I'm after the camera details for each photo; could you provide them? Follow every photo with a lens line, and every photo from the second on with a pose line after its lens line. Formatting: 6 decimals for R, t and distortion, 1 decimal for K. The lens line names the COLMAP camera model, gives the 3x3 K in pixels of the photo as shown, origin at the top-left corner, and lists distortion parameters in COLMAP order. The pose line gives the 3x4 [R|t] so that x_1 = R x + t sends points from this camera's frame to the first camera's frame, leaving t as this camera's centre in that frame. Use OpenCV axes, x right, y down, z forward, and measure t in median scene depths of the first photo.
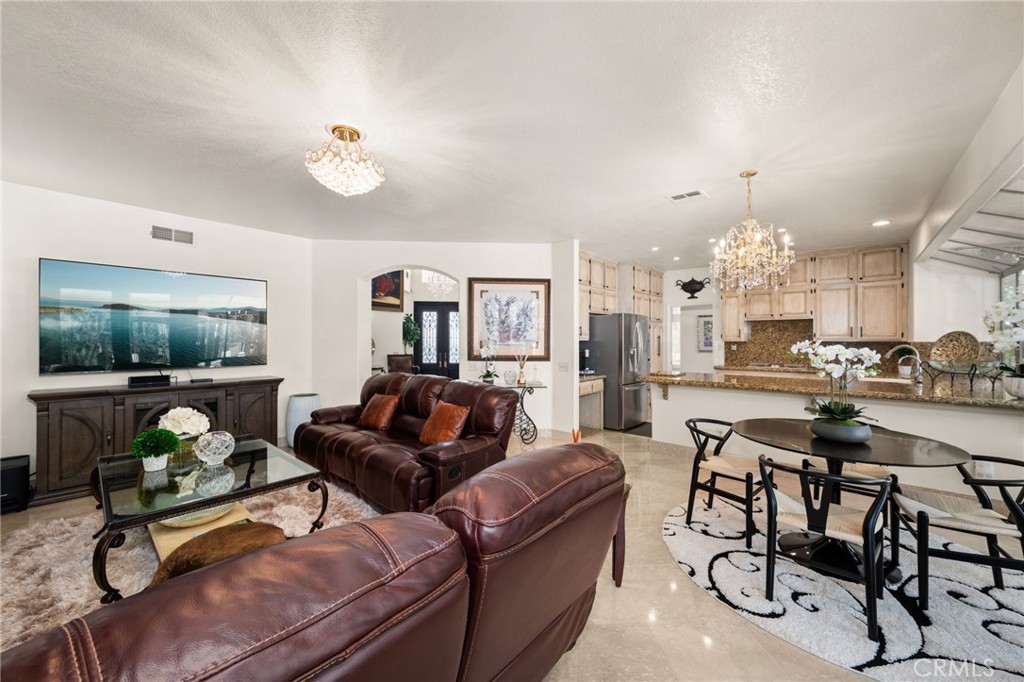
lens RADIAL K [[380.7, 0, 512.0], [0, 380.7, 341.0], [0, 0, 1]] dist [-0.000025, 0.000022]
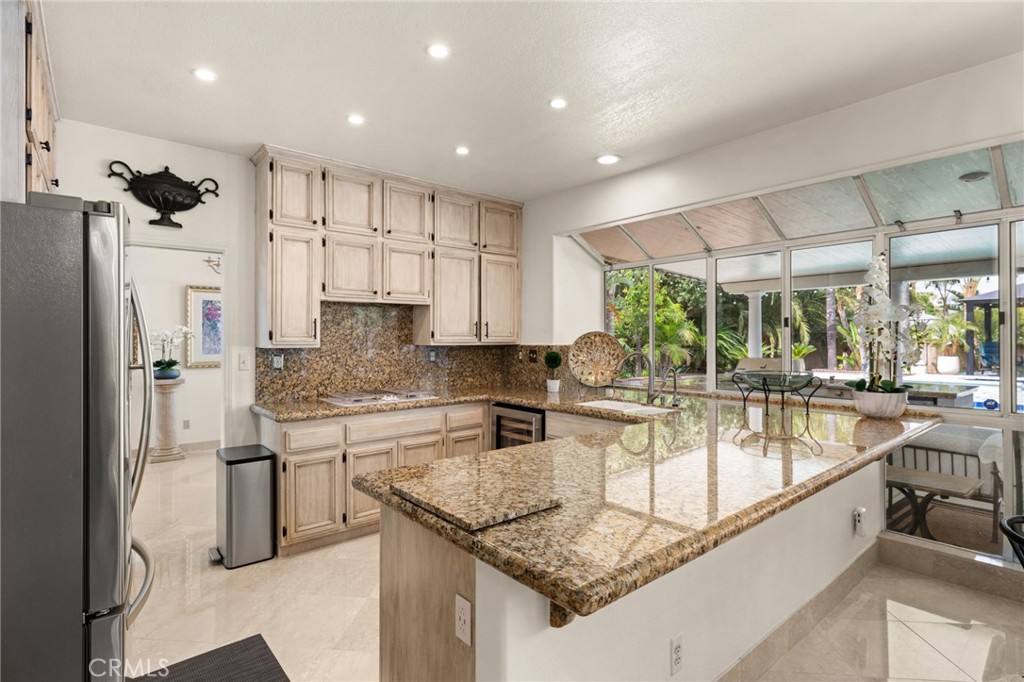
lens RADIAL K [[505.0, 0, 512.0], [0, 505.0, 341.0], [0, 0, 1]] dist [-0.001242, -0.000143]
pose [[0.148196, -0.003073, 0.988953, 0.071593], [0.003807, 0.999990, 0.002537, -0.006791], [-0.988951, 0.003389, 0.148206, 0.698683]]
